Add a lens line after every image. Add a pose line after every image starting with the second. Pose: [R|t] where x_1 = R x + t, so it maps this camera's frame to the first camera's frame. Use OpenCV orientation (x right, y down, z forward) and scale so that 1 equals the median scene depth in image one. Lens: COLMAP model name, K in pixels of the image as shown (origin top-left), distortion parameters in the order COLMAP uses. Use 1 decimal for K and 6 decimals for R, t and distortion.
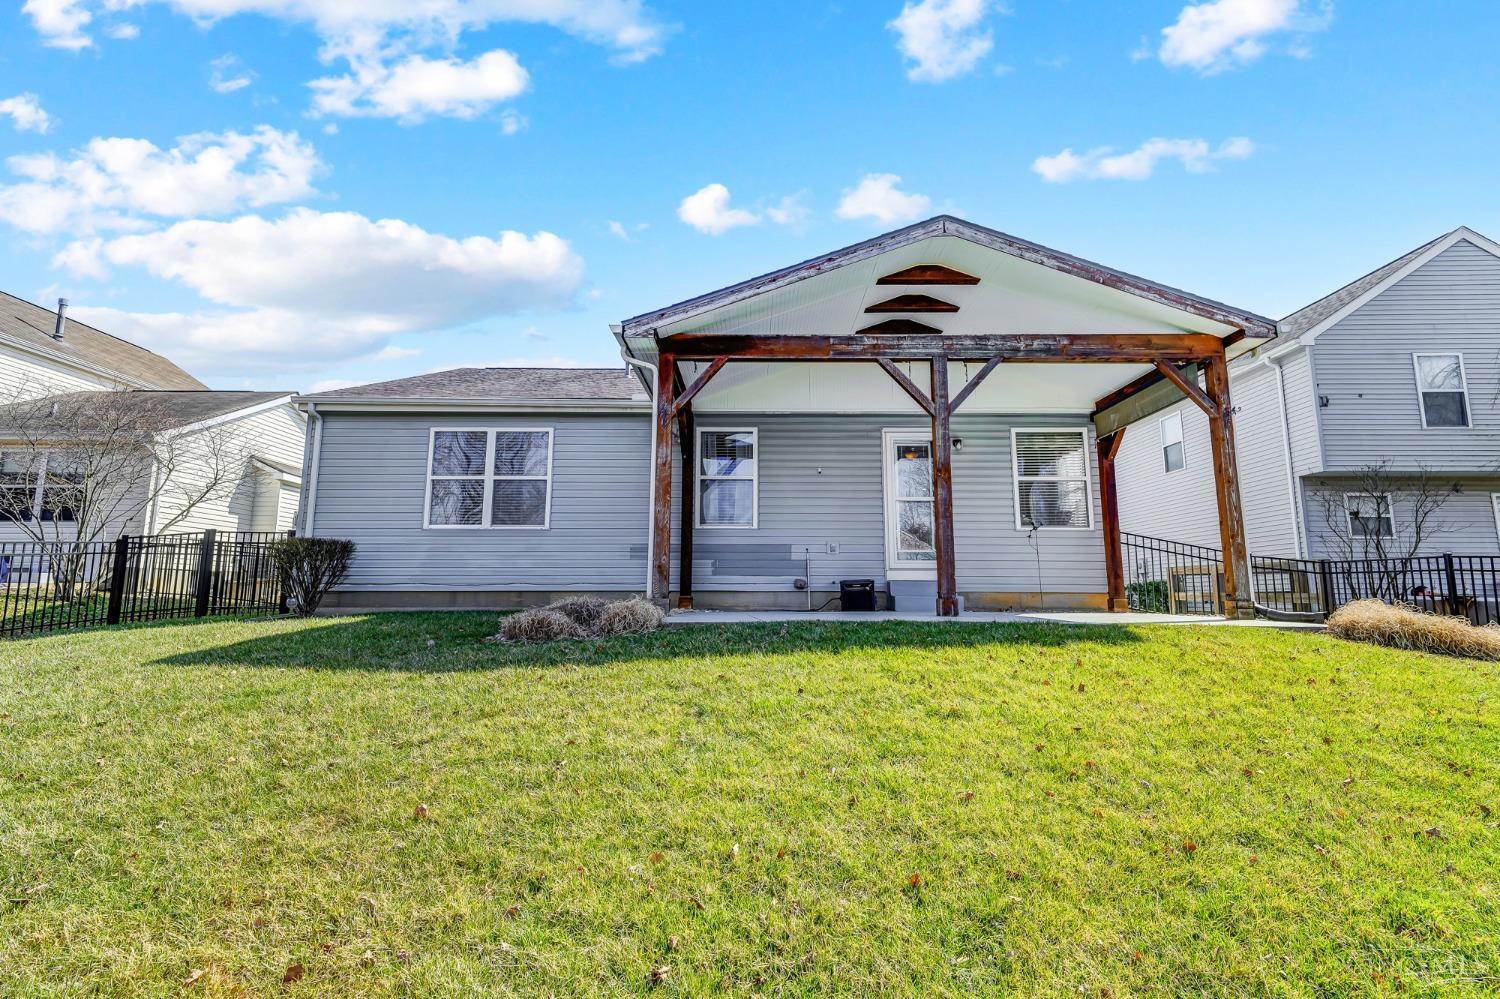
lens RADIAL K [[712.4, 0, 750.0], [0, 712.4, 499.5], [0, 0, 1]] dist [0.012984, 0.000076]
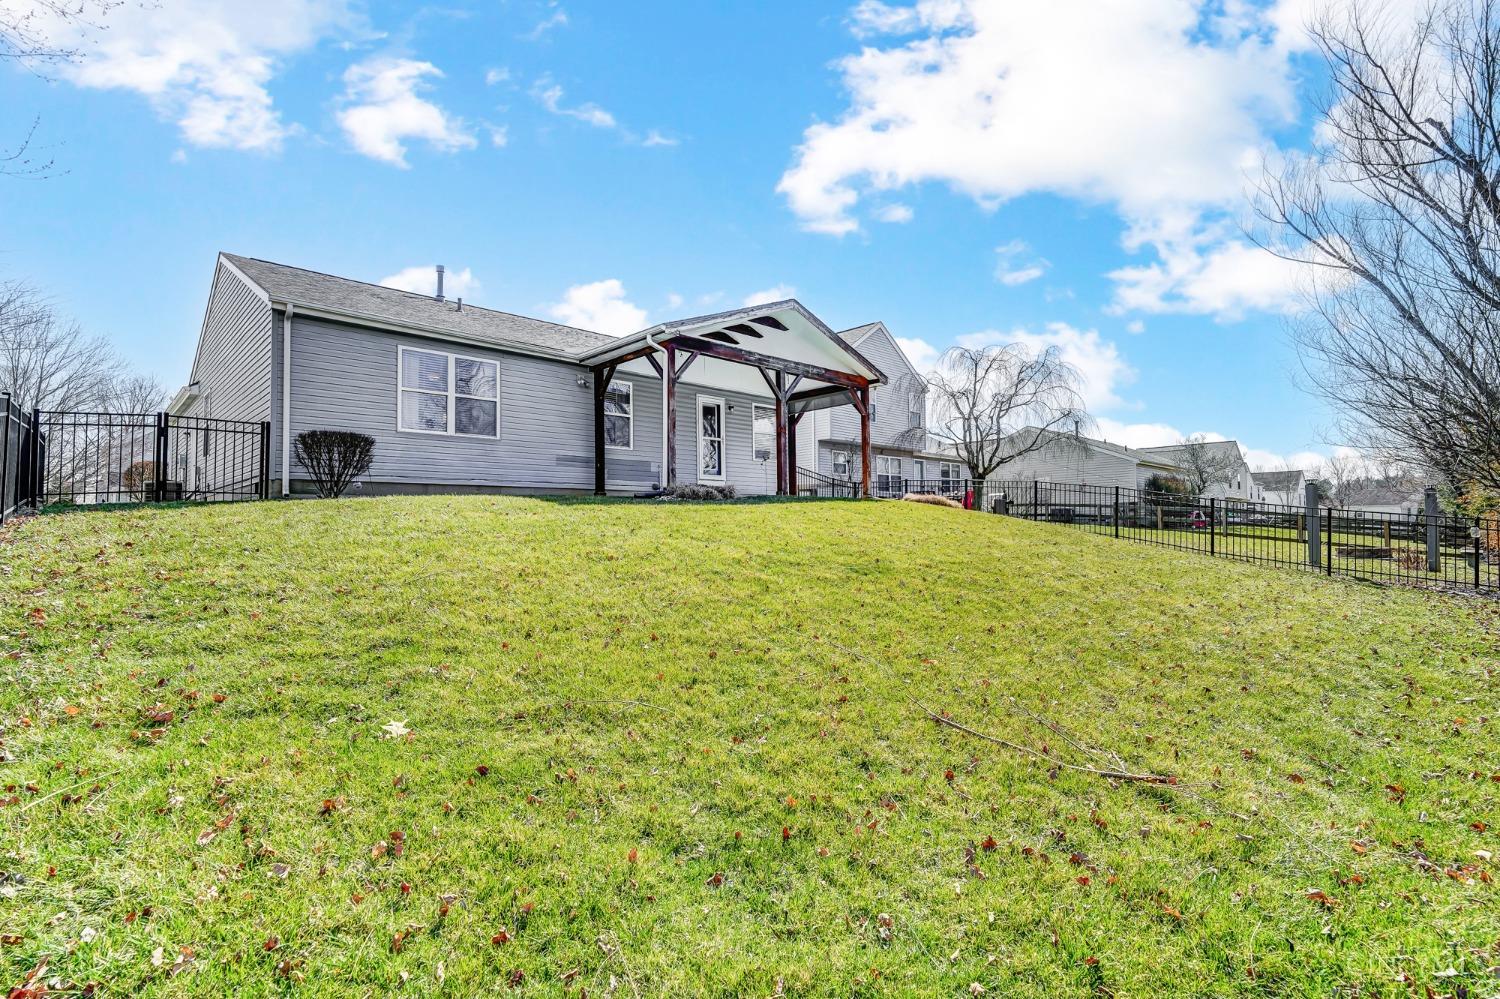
lens RADIAL K [[695.6, 0, 746.8], [0, 695.6, 494.9], [0, 0, 1]] dist [0.019395, 0.000029]
pose [[0.720868, 0.021837, 0.692729, -0.963959], [-0.087546, 0.994367, 0.059756, 0.029758], [-0.687521, -0.103722, 0.718719, -0.288060]]
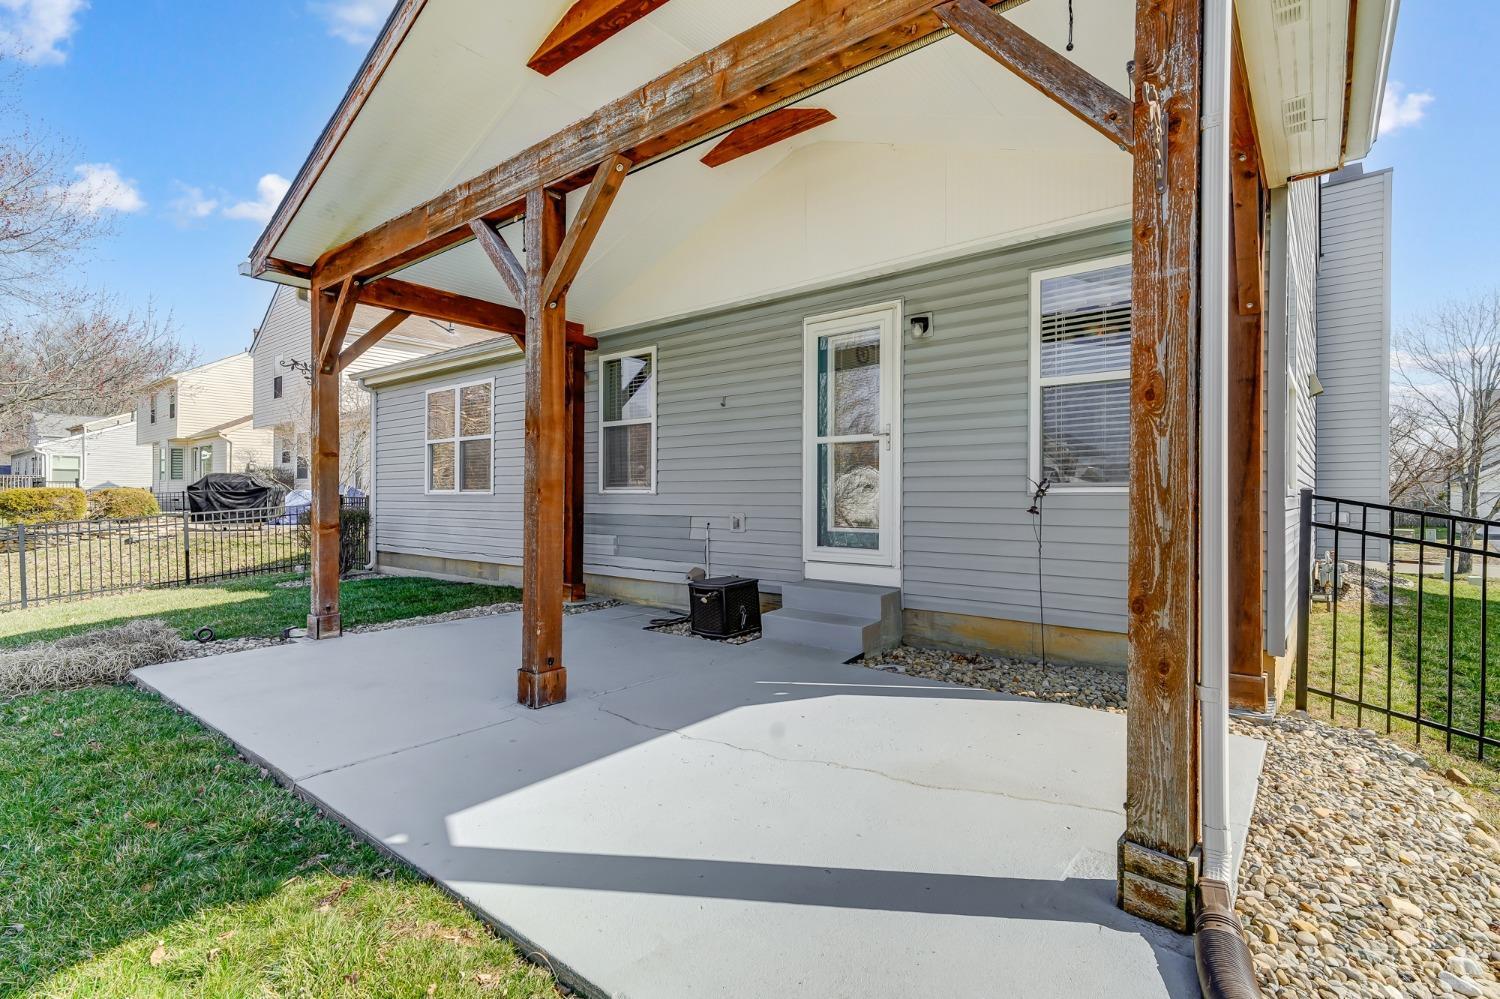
lens RADIAL K [[712.4, 0, 750.0], [0, 712.4, 499.5], [0, 0, 1]] dist [0.012984, 0.000076]
pose [[0.780135, 0.000053, -0.625611, 0.598124], [0.086901, 0.990296, 0.108449, -0.023946], [0.619546, -0.138972, 0.772560, 0.584054]]
